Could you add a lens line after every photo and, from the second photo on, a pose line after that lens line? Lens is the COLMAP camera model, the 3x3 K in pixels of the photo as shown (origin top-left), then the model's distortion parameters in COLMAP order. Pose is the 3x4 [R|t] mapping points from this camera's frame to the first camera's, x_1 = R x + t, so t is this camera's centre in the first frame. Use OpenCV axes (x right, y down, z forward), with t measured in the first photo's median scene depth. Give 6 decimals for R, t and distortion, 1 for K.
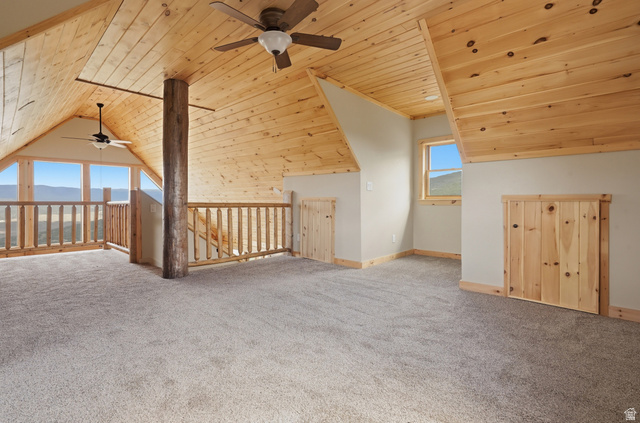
lens RADIAL K [[296.0, 0, 320.3], [0, 296.0, 202.2], [0, 0, 1]] dist [0.005909, -0.001325]
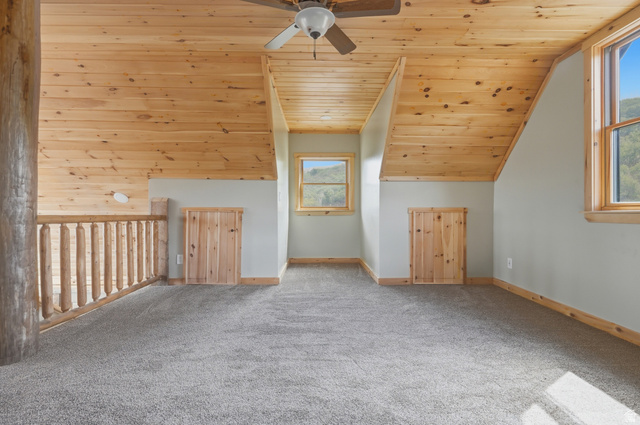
lens RADIAL K [[301.0, 0, 320.0], [0, 301.0, 211.0], [0, 0, 1]] dist [0.004422, -0.000380]
pose [[0.720331, 0.002405, 0.693627, -0.511354], [0.002124, 0.999982, -0.005673, -0.001641], [-0.693627, 0.005560, 0.720312, 0.268108]]
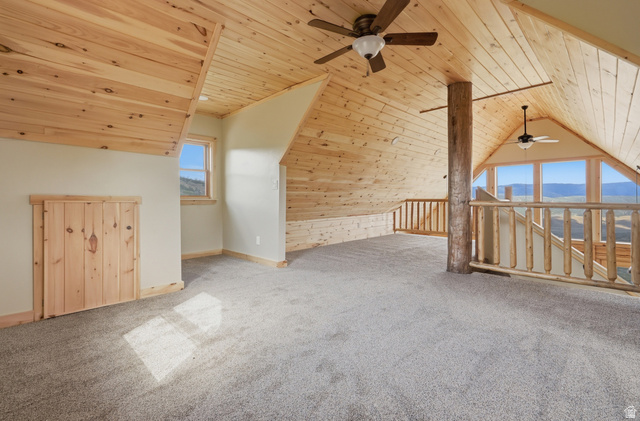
lens RADIAL K [[296.0, 0, 322.2], [0, 296.0, 196.8], [0, 0, 1]] dist [0.005909, -0.001325]
pose [[-0.020896, -0.003520, -0.999775, 0.622797], [-0.005796, 0.999977, -0.003400, -0.006535], [0.999765, 0.005724, -0.020916, 0.603192]]
